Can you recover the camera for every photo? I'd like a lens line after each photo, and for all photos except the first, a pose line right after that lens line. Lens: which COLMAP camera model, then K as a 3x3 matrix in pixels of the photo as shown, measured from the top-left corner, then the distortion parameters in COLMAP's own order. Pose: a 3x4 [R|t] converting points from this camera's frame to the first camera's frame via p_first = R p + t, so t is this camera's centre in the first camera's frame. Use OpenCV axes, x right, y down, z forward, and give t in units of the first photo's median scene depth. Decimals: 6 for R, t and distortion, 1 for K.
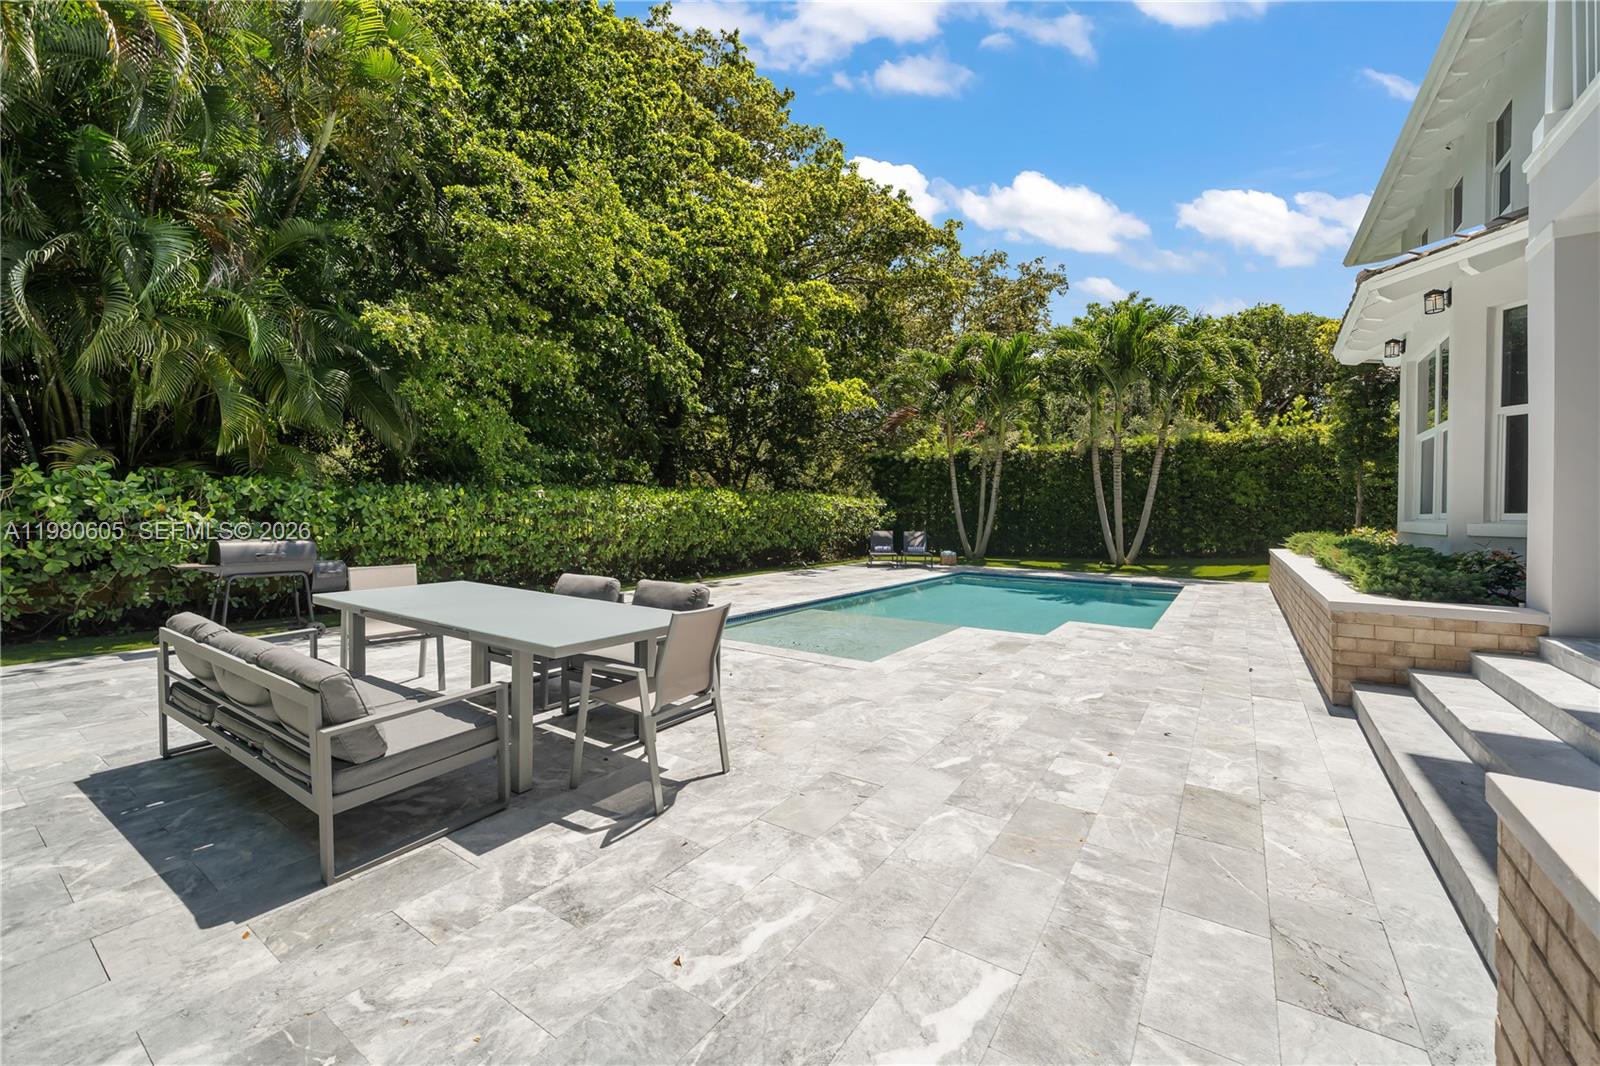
lens RADIAL K [[644.9, 0, 798.9], [0, 644.9, 517.8], [0, 0, 1]] dist [-0.001477, -0.000014]
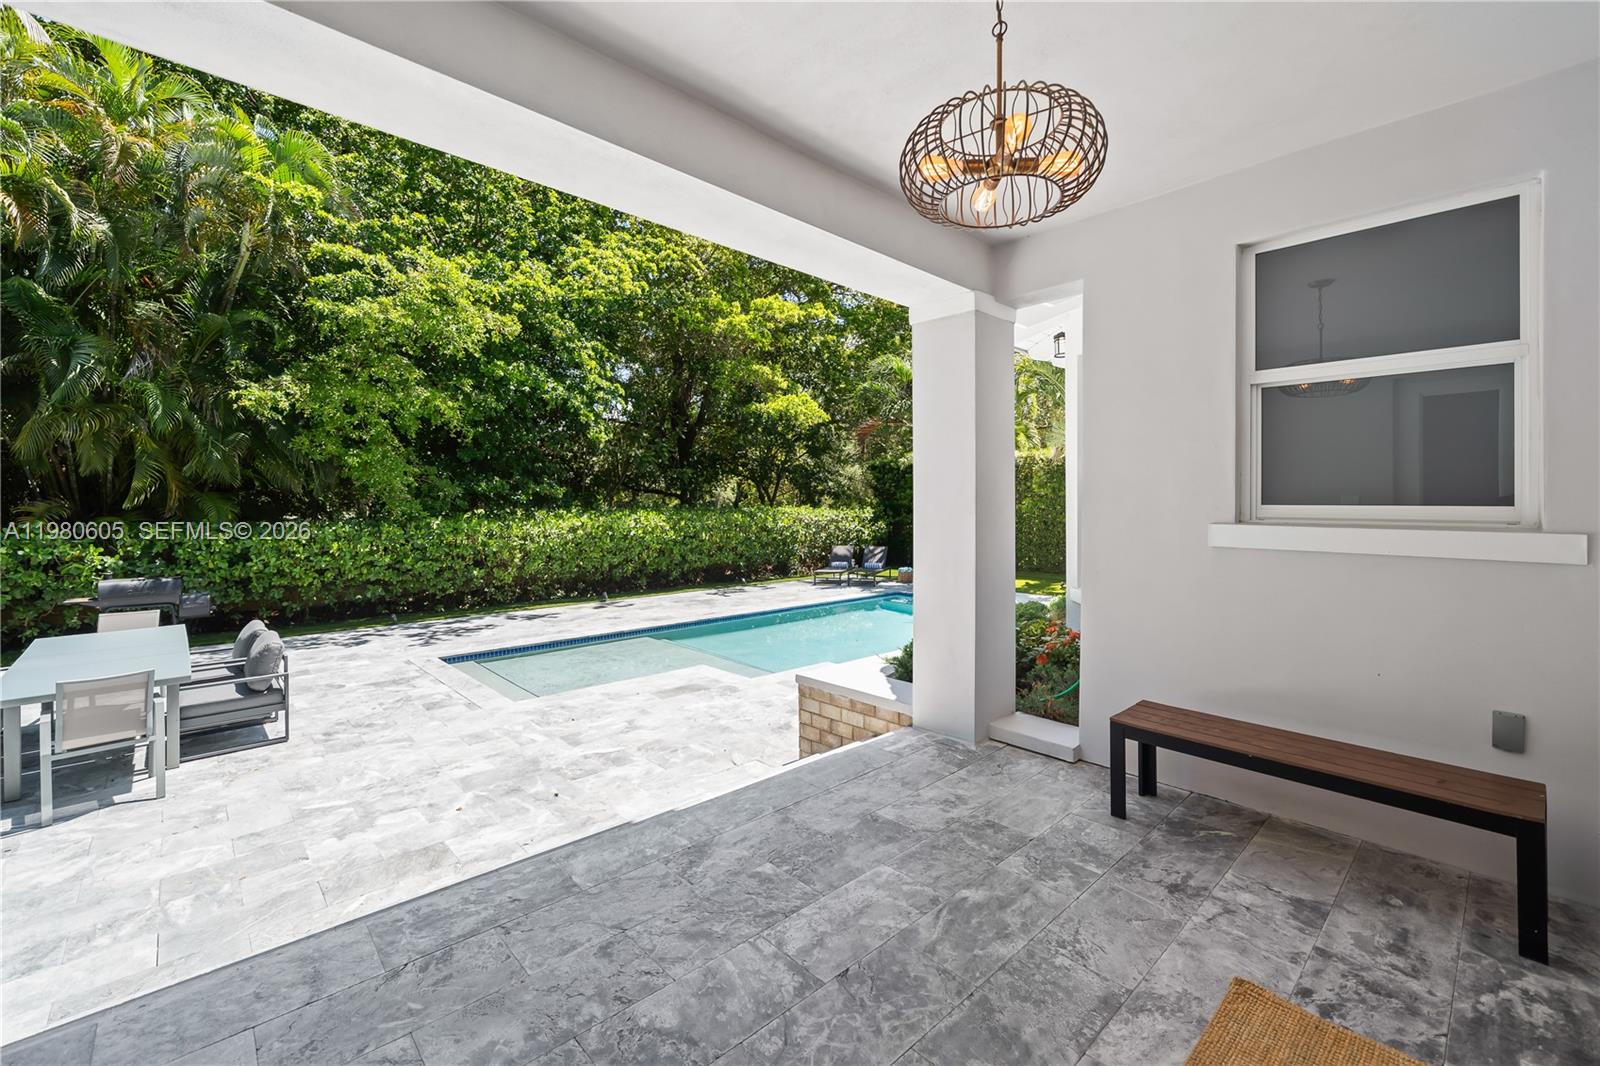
lens RADIAL K [[672.1, 0, 799.2], [0, 672.1, 505.0], [0, 0, 1]] dist [-0.000390, 0.000103]
pose [[0.976917, -0.009283, -0.213419, 1.065699], [0.008151, 0.999948, -0.006181, -0.134541], [0.213466, 0.004299, 0.976941, -0.046200]]
